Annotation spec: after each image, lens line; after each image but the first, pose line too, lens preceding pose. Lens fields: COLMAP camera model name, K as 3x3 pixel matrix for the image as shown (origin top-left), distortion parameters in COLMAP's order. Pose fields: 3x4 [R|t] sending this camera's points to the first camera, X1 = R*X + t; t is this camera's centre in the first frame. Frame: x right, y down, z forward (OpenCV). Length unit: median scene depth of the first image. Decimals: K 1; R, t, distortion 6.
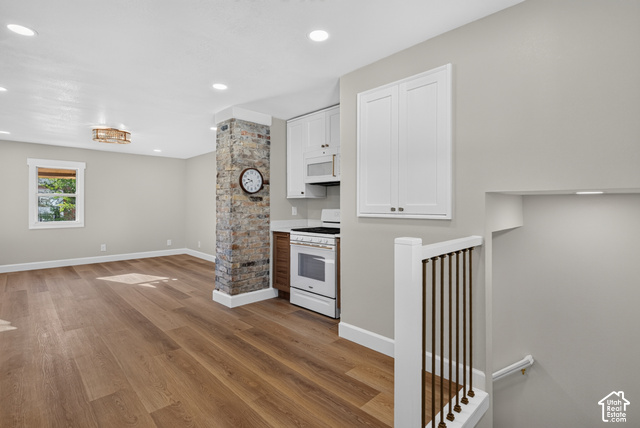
lens RADIAL K [[311.0, 0, 319.3], [0, 311.0, 204.6], [0, 0, 1]] dist [-0.003618, -0.000684]
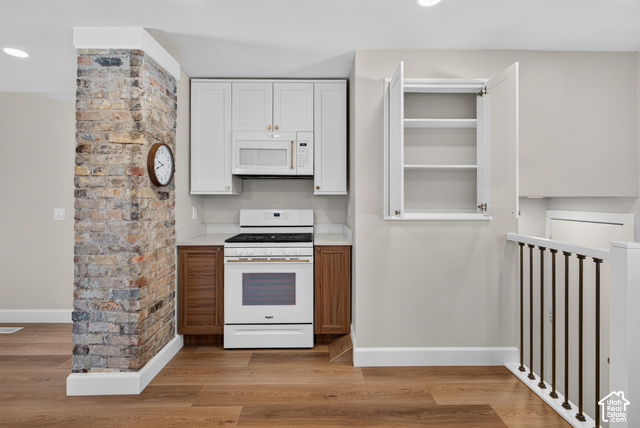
lens RADIAL K [[313.1, 0, 320.2], [0, 313.1, 198.3], [0, 0, 1]] dist [-0.003356, -0.000309]
pose [[0.690307, 0.005122, 0.723498, -0.451479], [-0.003547, 0.999987, -0.003695, -0.012169], [-0.723508, -0.000016, 0.690316, 0.376959]]
